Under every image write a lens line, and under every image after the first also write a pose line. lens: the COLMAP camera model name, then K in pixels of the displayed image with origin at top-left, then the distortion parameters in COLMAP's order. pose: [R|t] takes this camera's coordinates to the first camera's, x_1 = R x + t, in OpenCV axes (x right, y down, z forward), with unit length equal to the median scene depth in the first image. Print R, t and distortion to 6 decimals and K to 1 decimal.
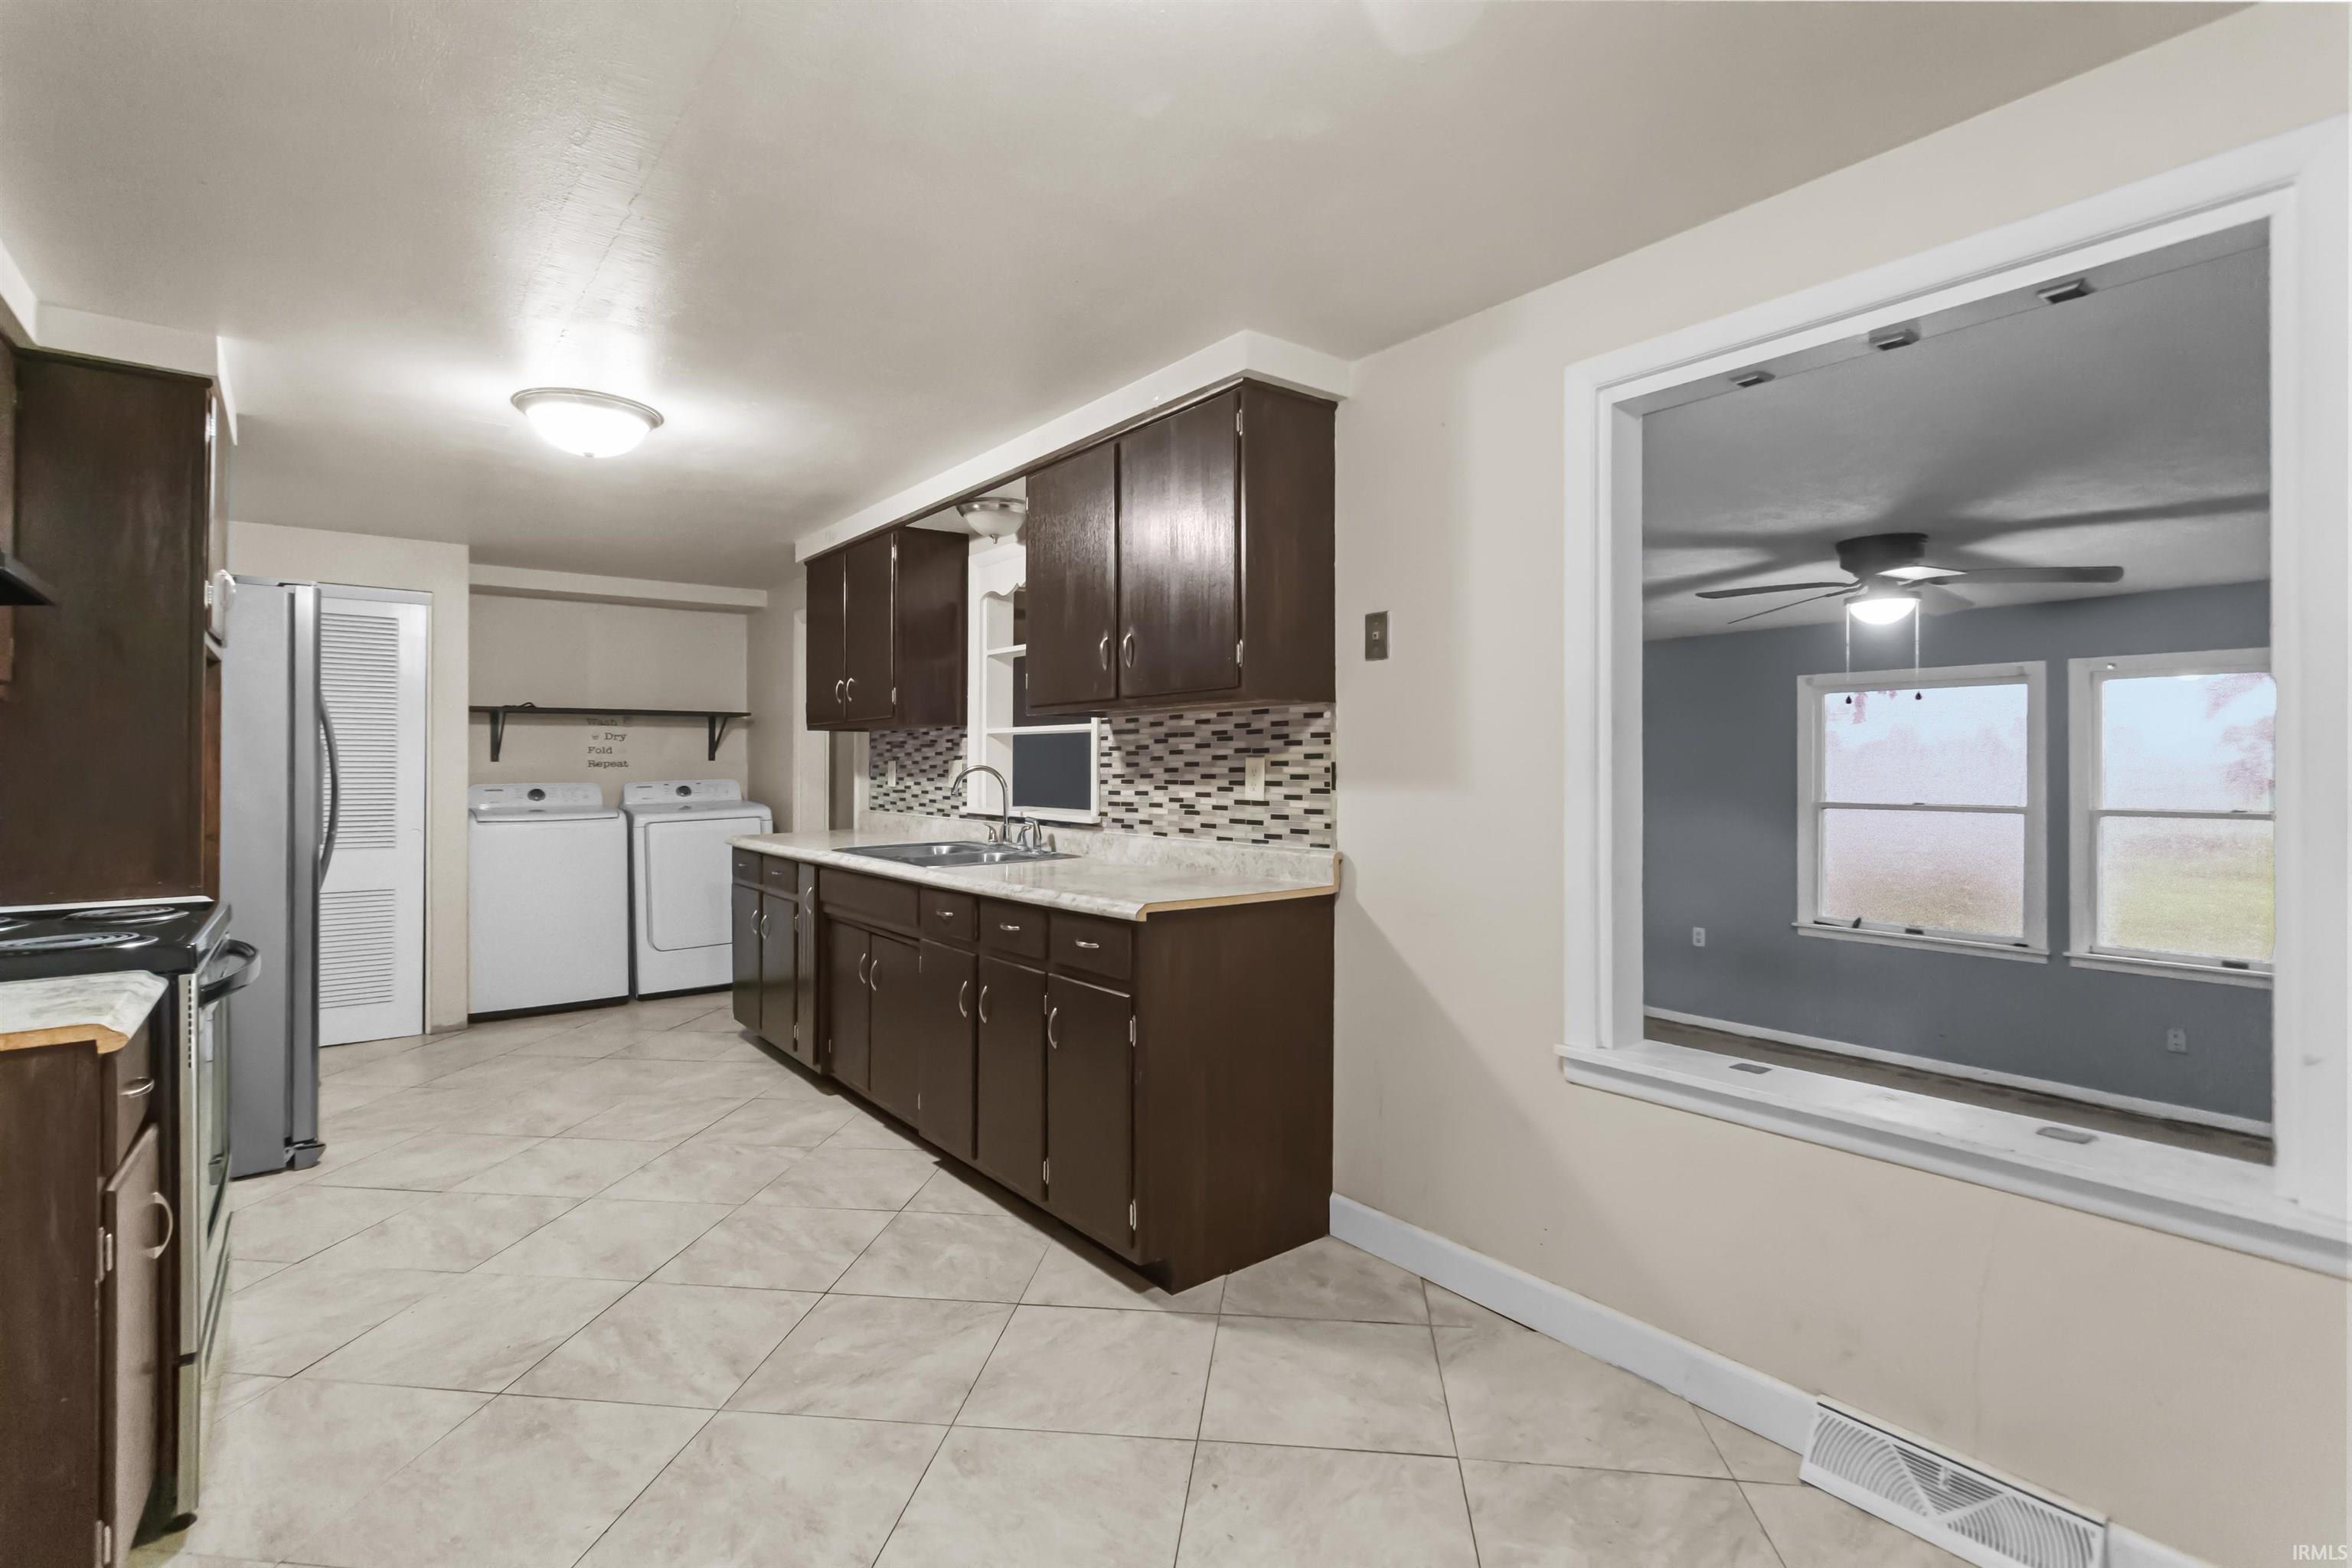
lens RADIAL K [[1103.7, 0, 1181.9], [0, 1103.7, 765.4], [0, 0, 1]] dist [0.001132, 0.000880]
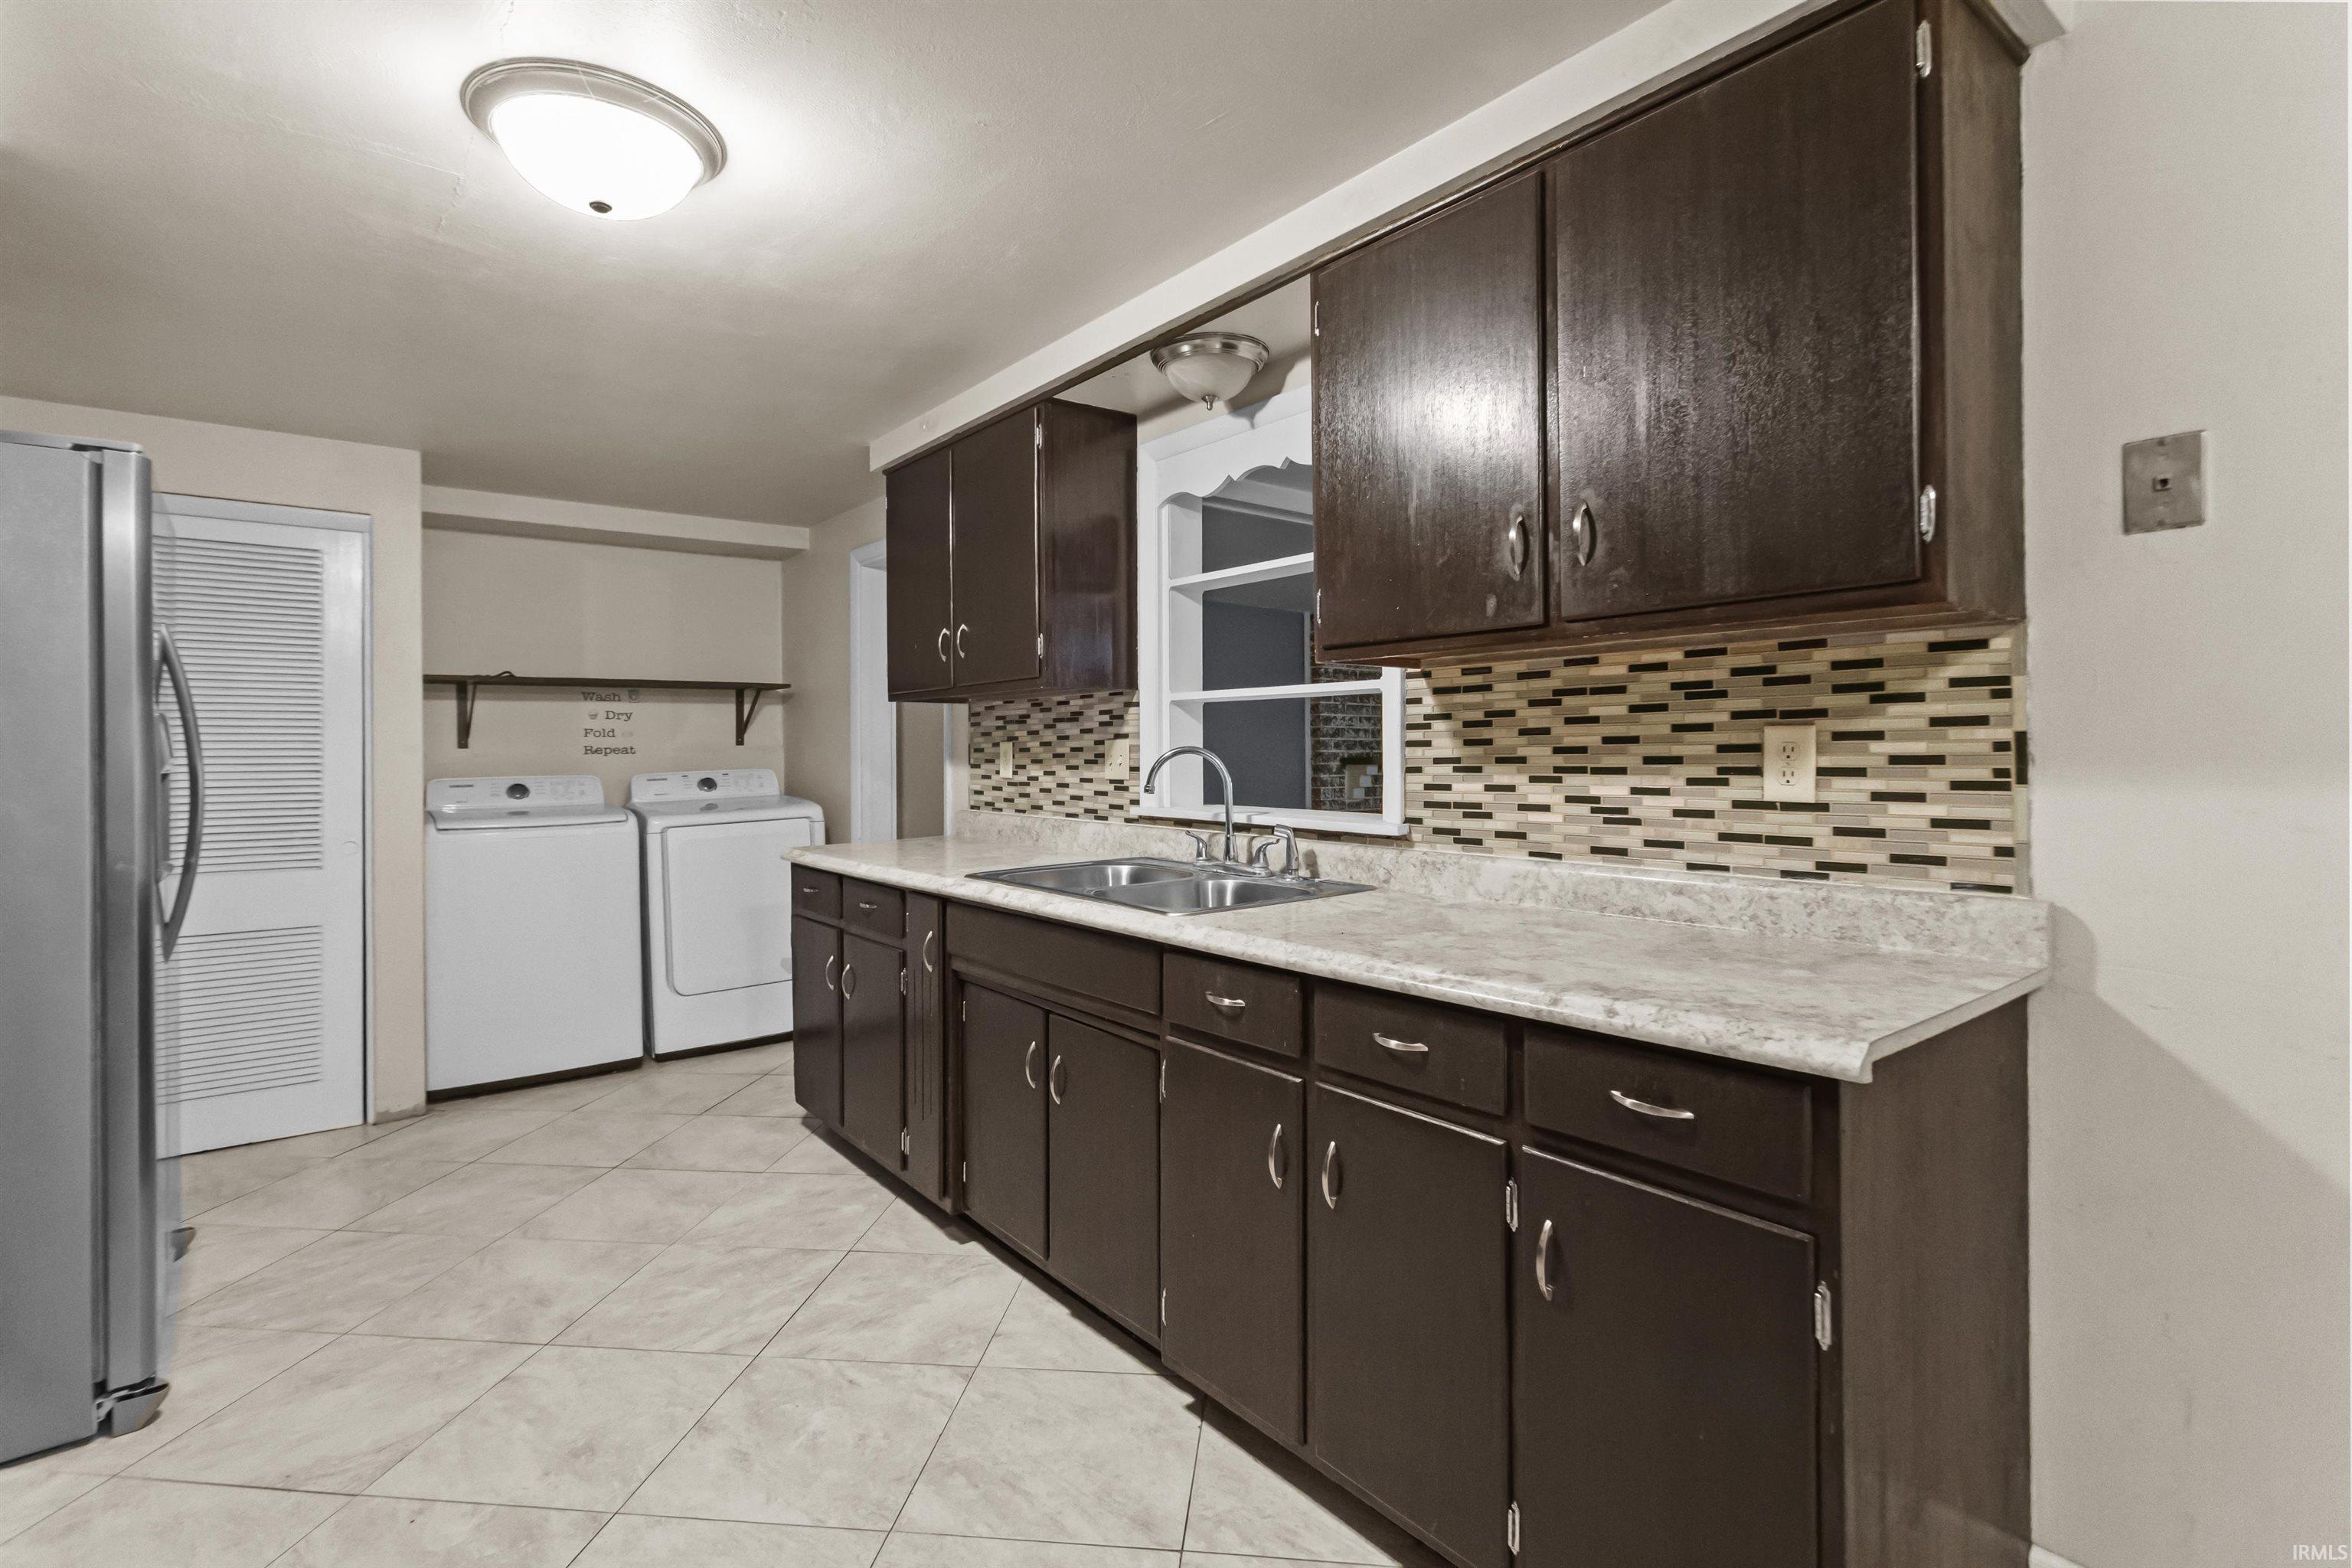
lens RADIAL K [[1109.3, 0, 1179.0], [0, 1109.3, 754.6], [0, 0, 1]] dist [0.000519, 0.000756]
pose [[0.999941, -0.008294, 0.007022, -0.209298], [0.008258, 0.999952, 0.005195, 0.001665], [-0.007064, -0.005136, 0.999962, 0.362995]]
